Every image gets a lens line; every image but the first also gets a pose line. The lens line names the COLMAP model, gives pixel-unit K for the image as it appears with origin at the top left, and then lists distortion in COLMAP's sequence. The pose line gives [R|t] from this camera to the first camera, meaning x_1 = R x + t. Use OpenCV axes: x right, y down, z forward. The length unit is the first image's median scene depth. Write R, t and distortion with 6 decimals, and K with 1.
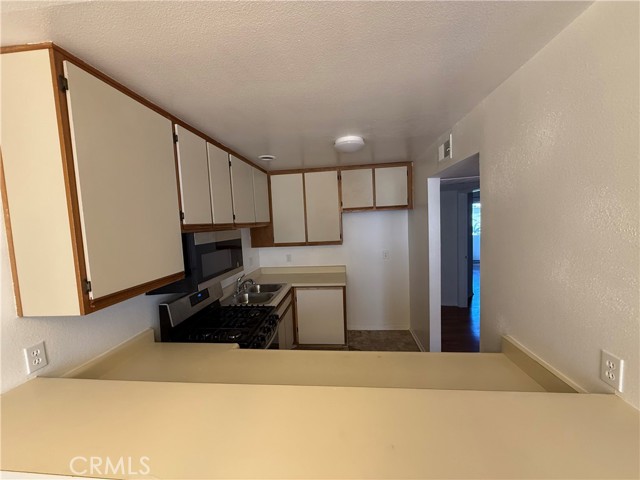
lens RADIAL K [[255.9, 0, 321.1], [0, 255.9, 242.1], [0, 0, 1]] dist [-0.002399, 0.000049]
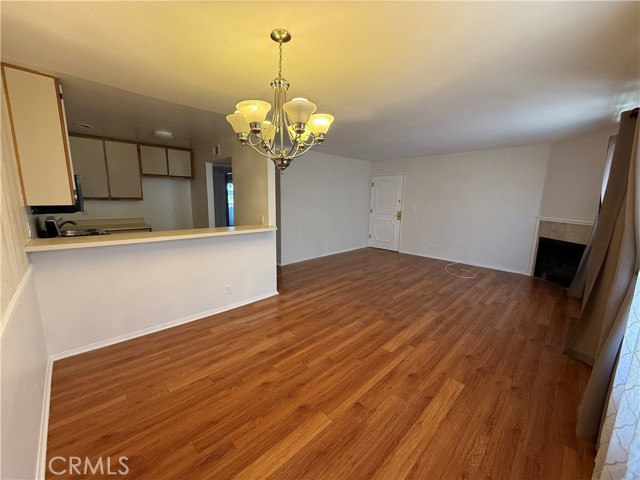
lens RADIAL K [[255.9, 0, 319.9], [0, 255.9, 241.7], [0, 0, 1]] dist [-0.002399, 0.000049]
pose [[0.637662, -0.070701, 0.767065, -0.391377], [0.017090, 0.996833, 0.077671, 0.144103], [-0.770127, -0.036419, 0.636850, -0.626477]]
